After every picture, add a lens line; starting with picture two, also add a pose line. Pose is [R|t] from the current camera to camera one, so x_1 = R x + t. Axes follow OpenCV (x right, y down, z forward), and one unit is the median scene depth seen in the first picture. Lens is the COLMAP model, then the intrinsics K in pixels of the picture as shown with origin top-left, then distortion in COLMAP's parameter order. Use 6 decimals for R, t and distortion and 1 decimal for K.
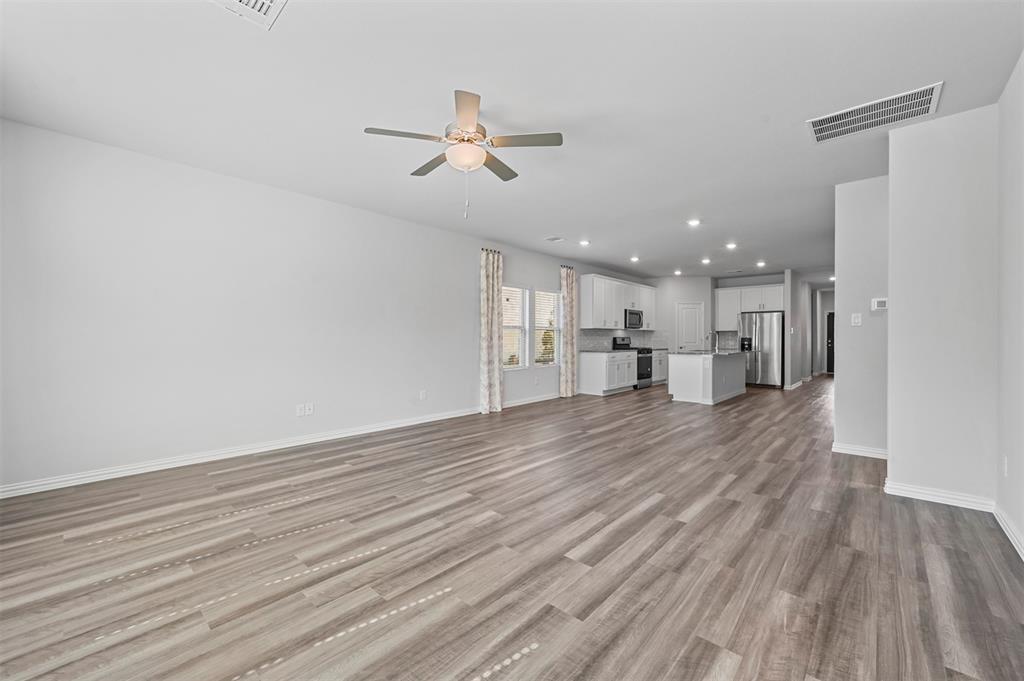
lens RADIAL K [[407.3, 0, 519.7], [0, 407.3, 340.5], [0, 0, 1]] dist [-0.000091, 0.000777]
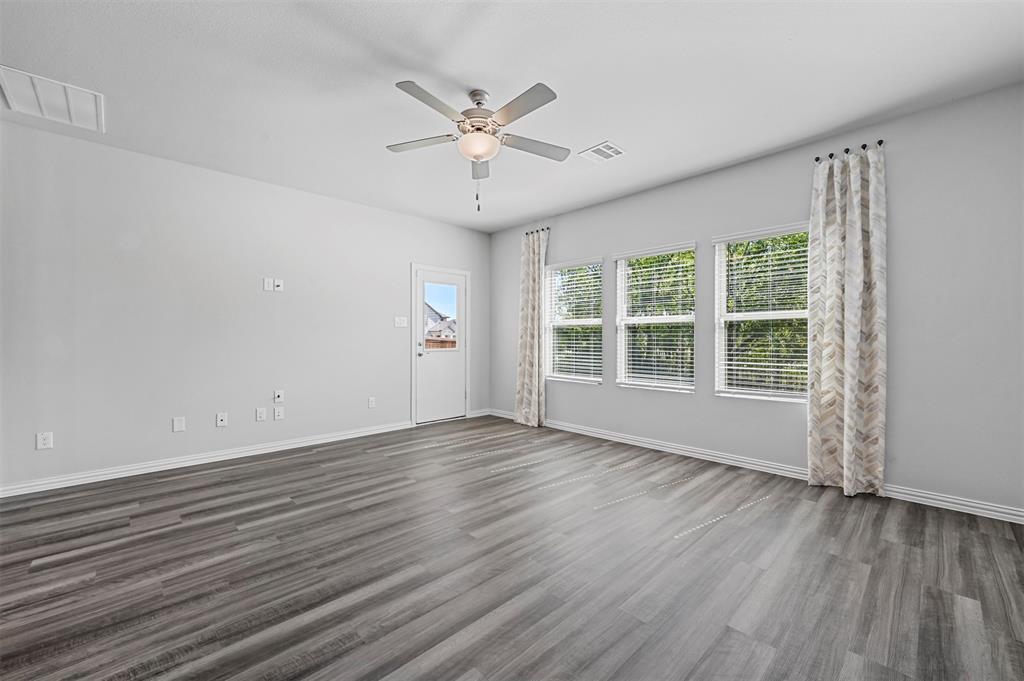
lens RADIAL K [[407.3, 0, 515.3], [0, 407.3, 337.6], [0, 0, 1]] dist [-0.000091, 0.000777]
pose [[-0.996959, -0.000265, 0.077921, -0.322937], [-0.000160, 0.999999, 0.001359, -0.003624], [-0.077922, 0.001342, -0.996959, 2.152330]]
